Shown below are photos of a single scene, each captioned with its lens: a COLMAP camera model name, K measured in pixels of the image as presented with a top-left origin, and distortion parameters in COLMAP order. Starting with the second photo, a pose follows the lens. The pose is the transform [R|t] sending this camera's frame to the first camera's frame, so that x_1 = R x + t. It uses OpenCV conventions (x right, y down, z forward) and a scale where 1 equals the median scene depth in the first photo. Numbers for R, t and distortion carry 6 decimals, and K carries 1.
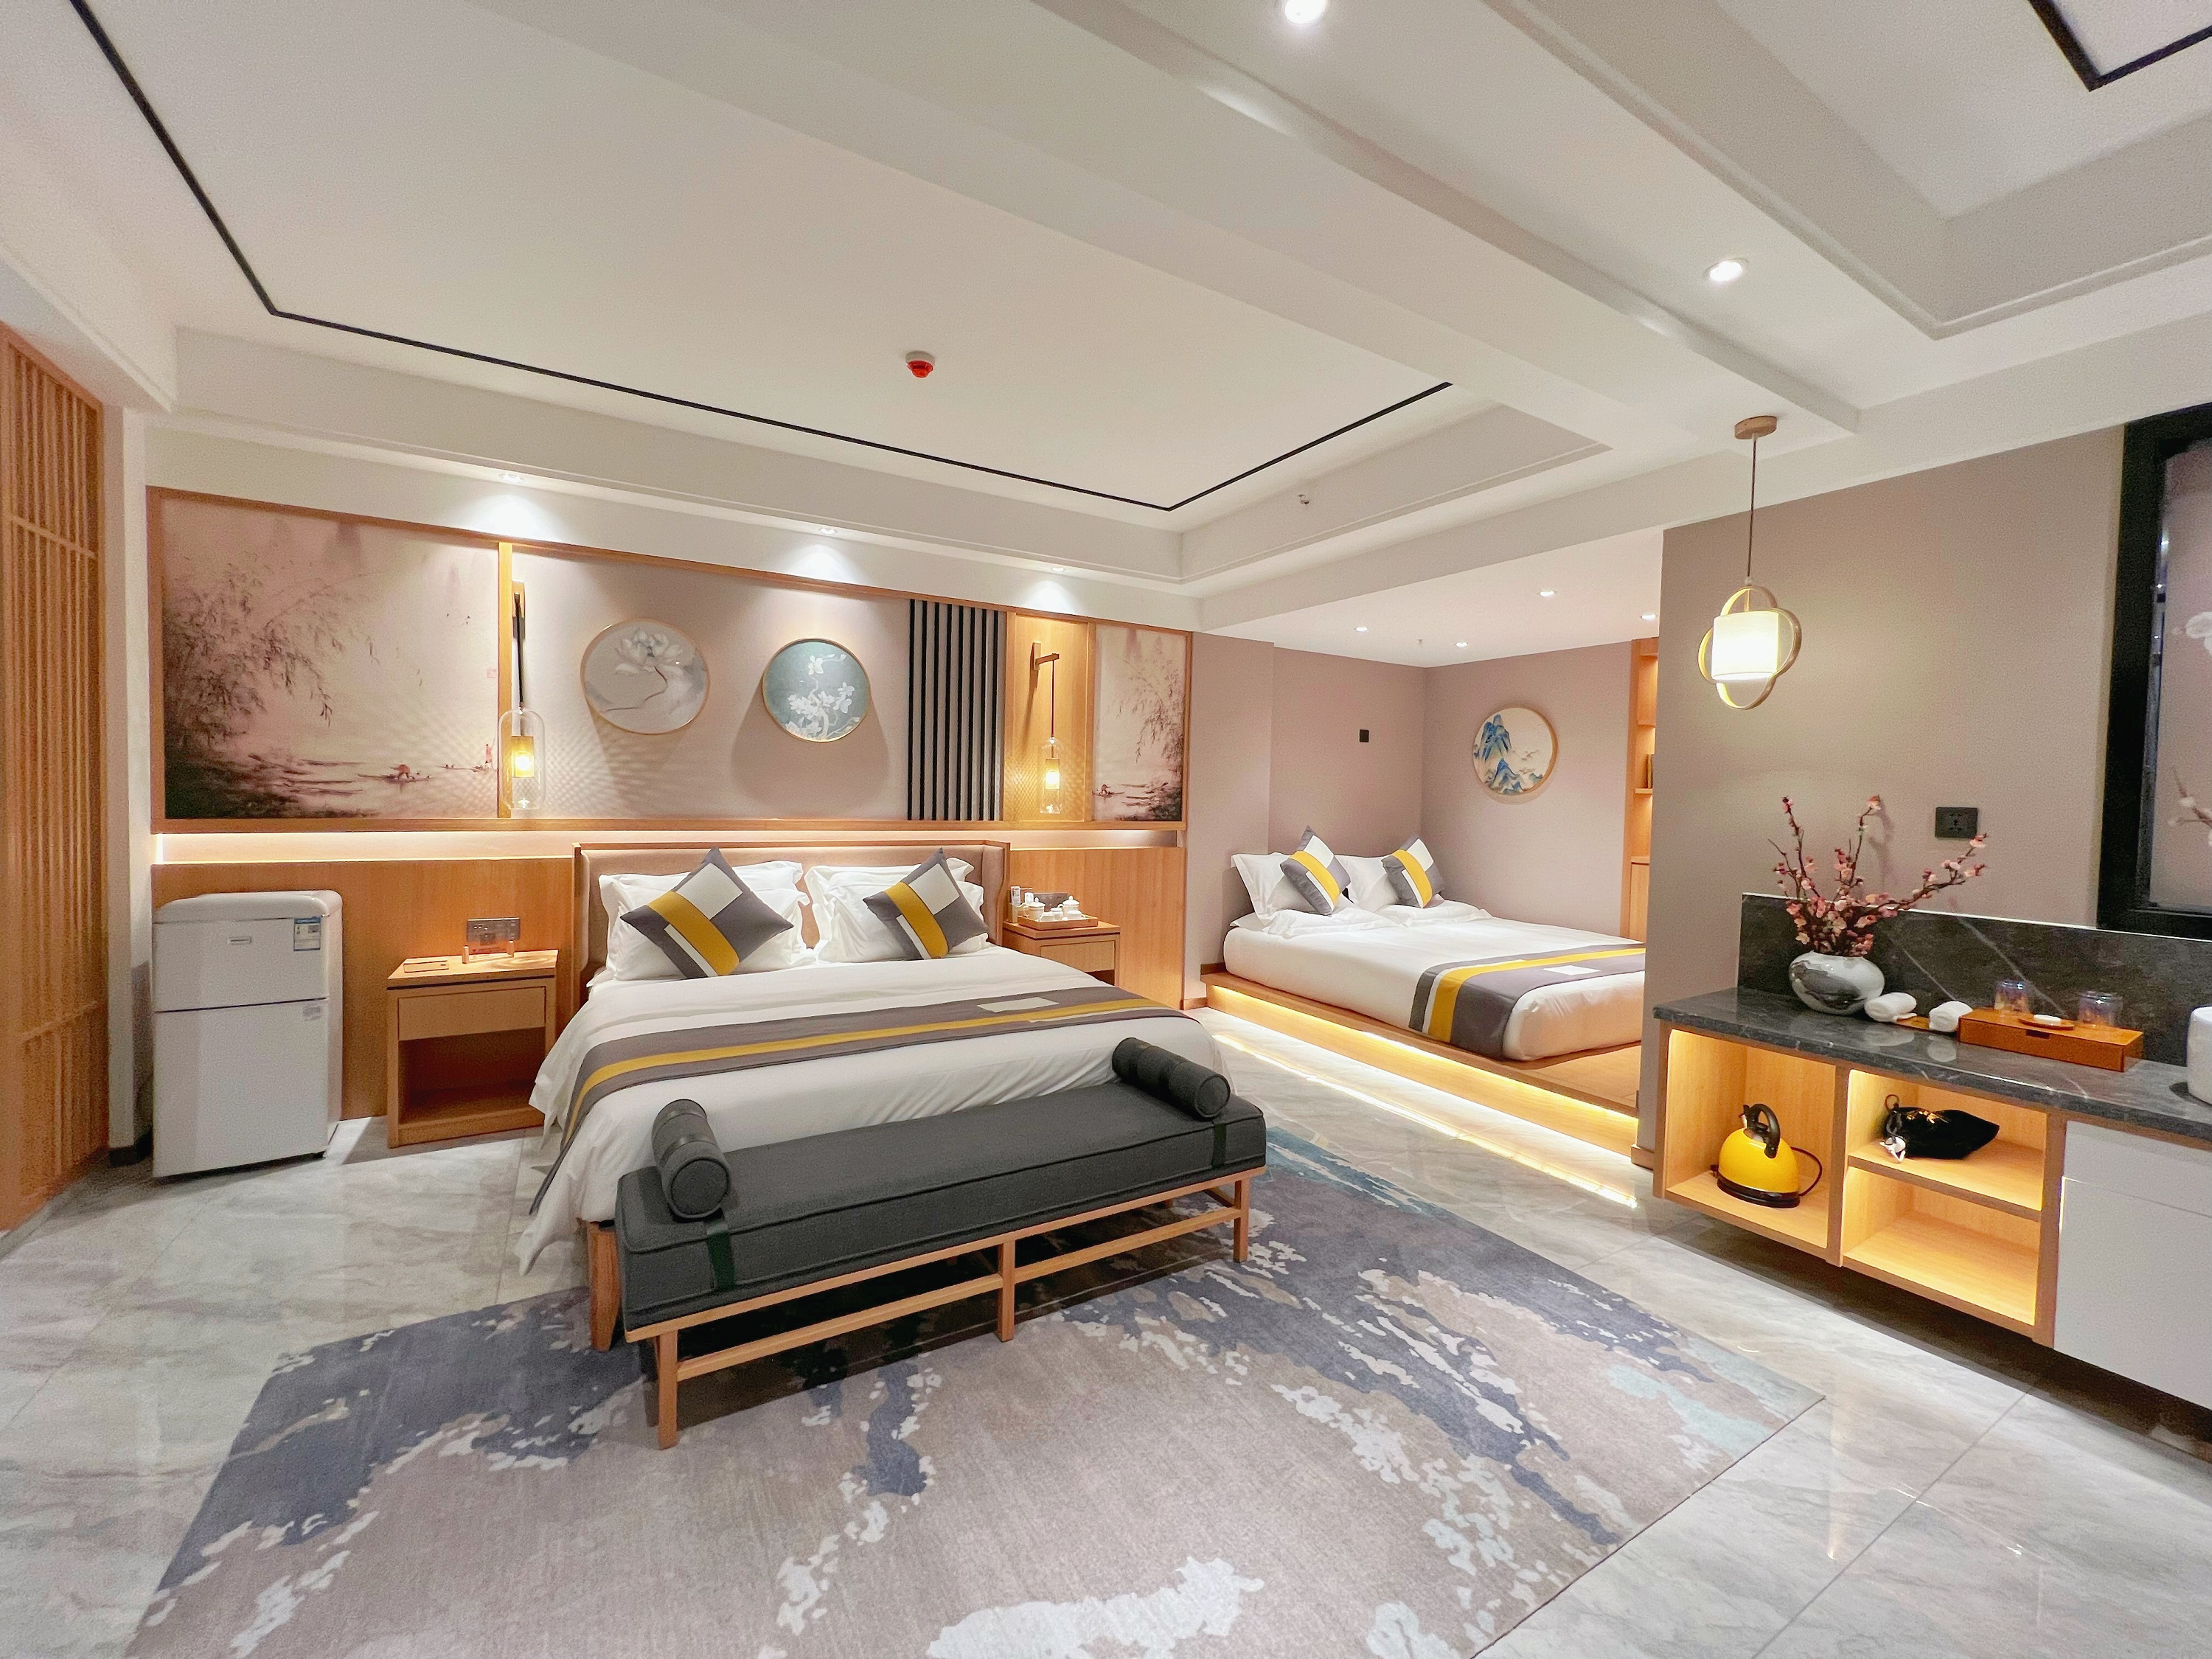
lens RADIAL K [[889.5, 0, 1108.3], [0, 889.5, 817.3], [0, 0, 1]] dist [0.003001, 0.000368]
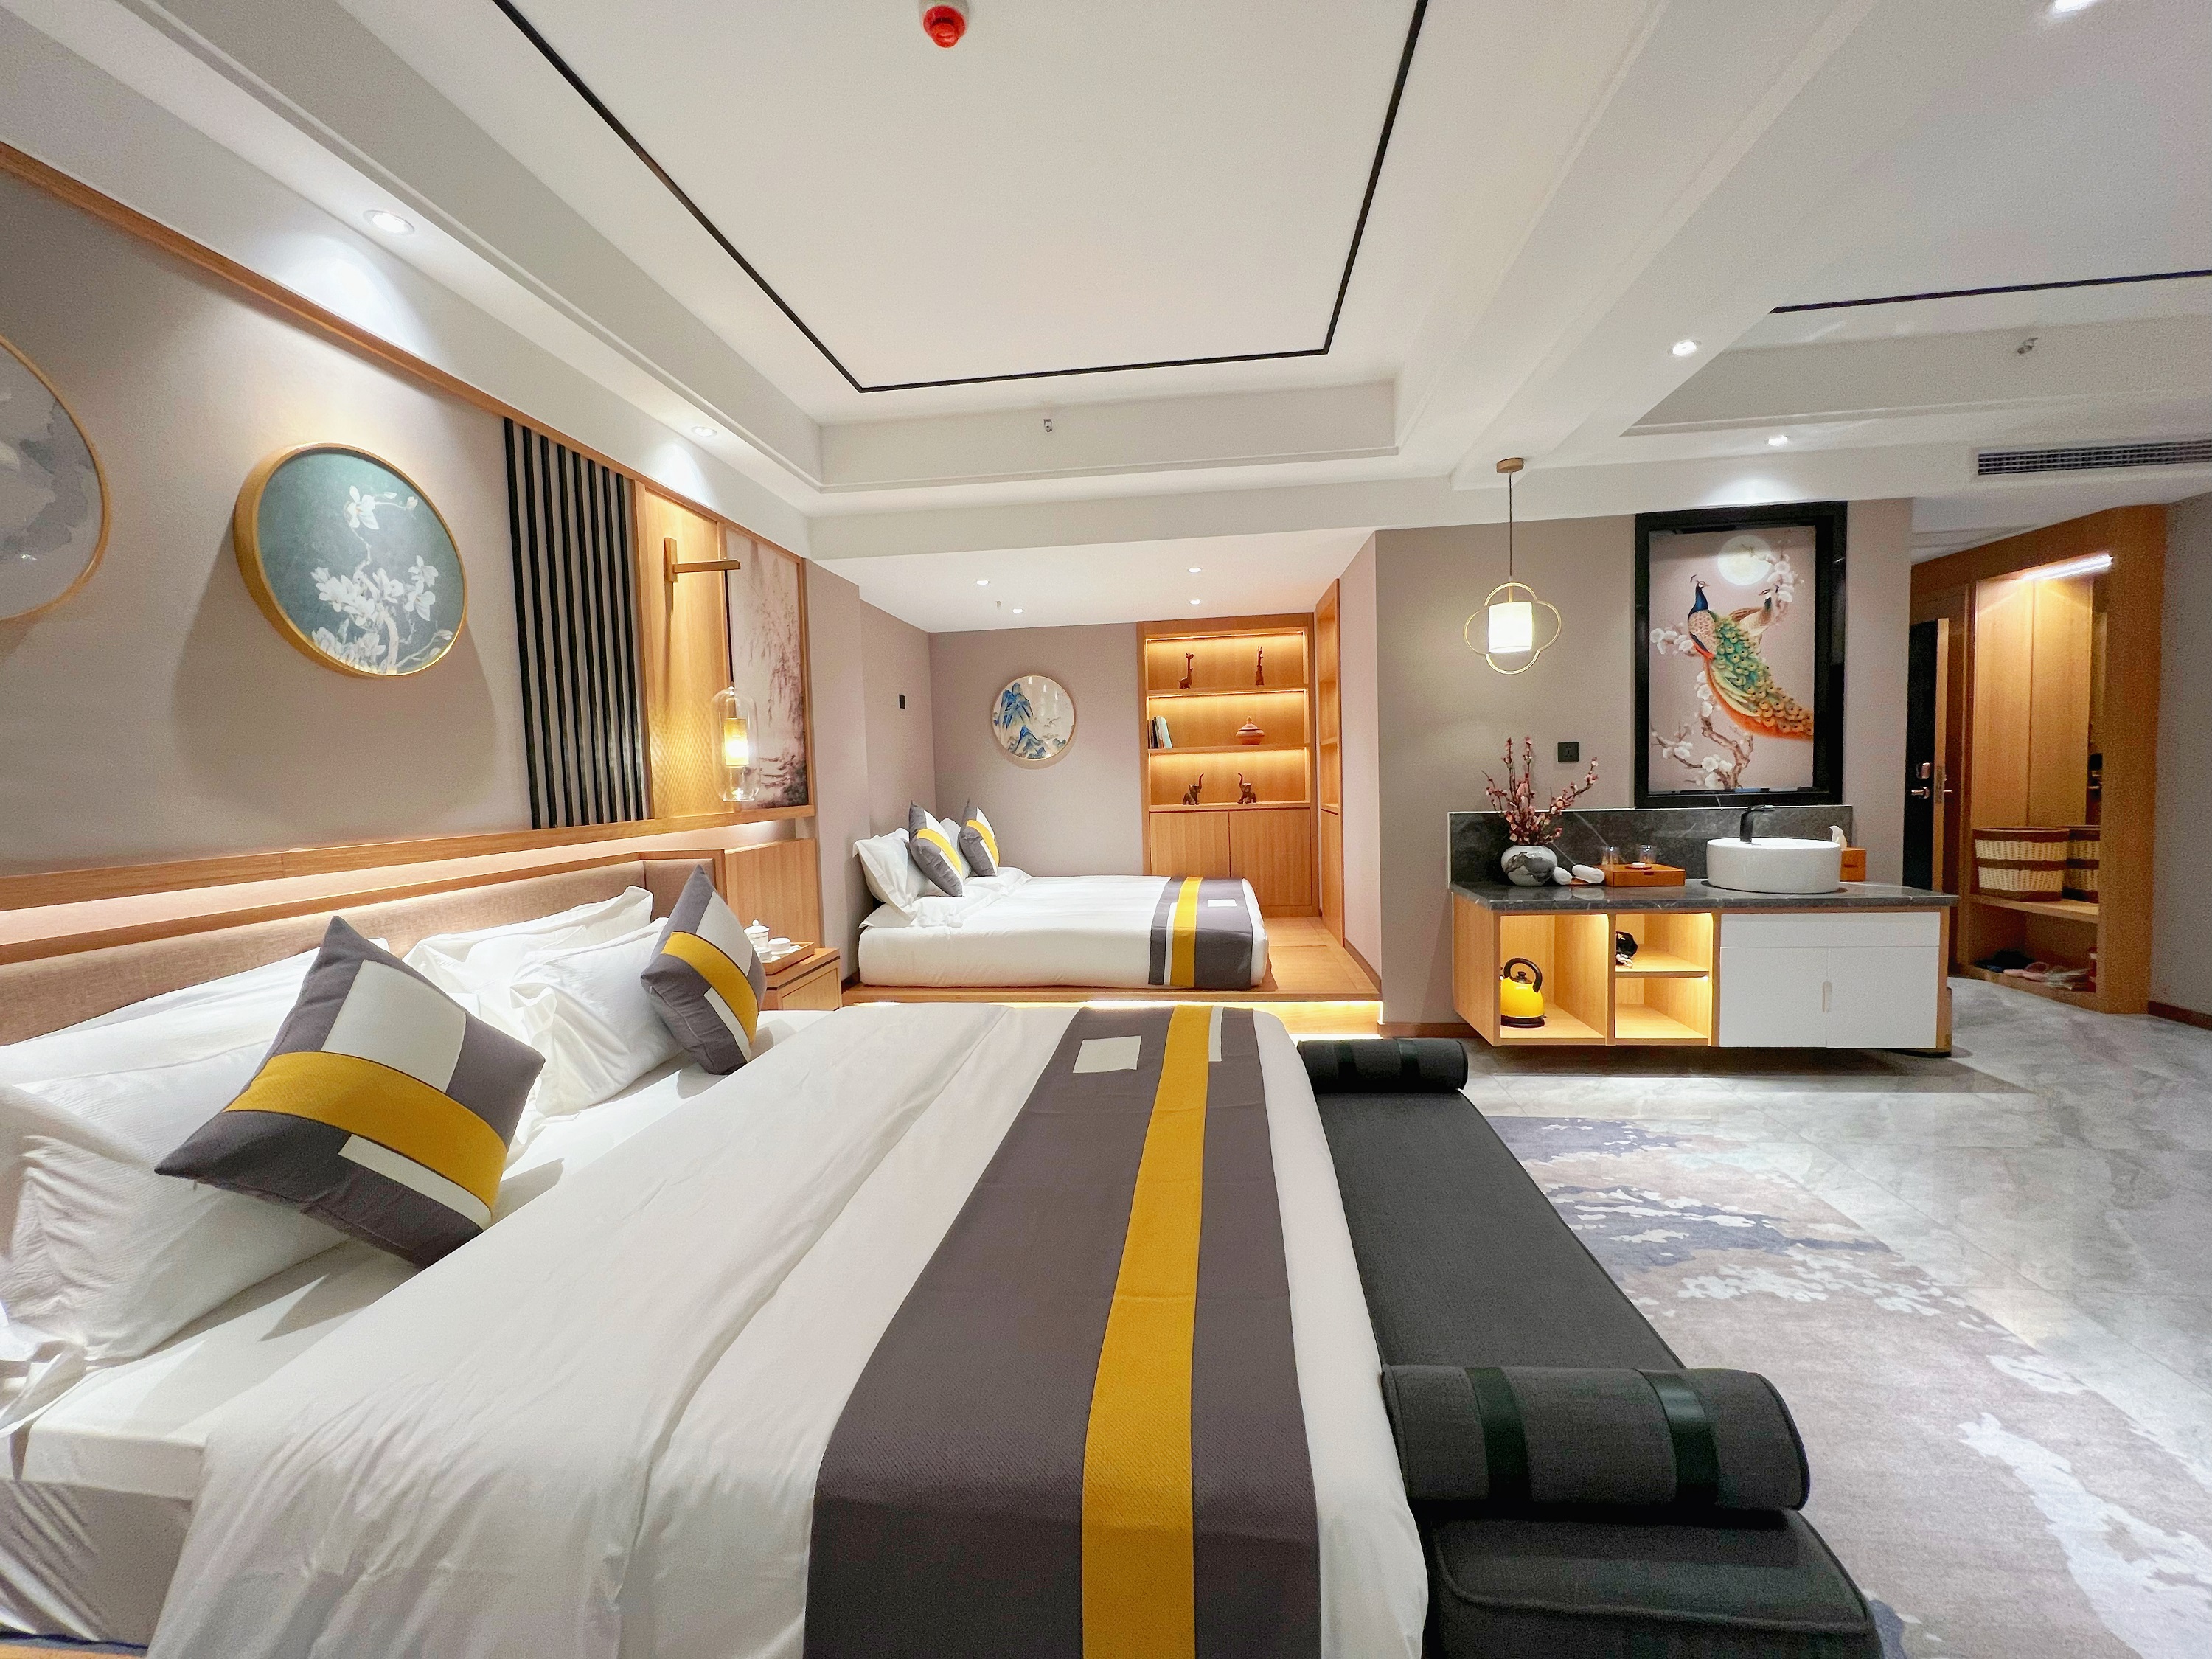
lens RADIAL K [[884.4, 0, 1100.7], [0, 884.4, 822.9], [0, 0, 1]] dist [0.000391, 0.000146]
pose [[0.612134, -0.087799, 0.785865, -0.474804], [0.067750, 0.995986, 0.058502, -0.009760], [-0.787846, 0.017432, 0.615625, 0.422008]]
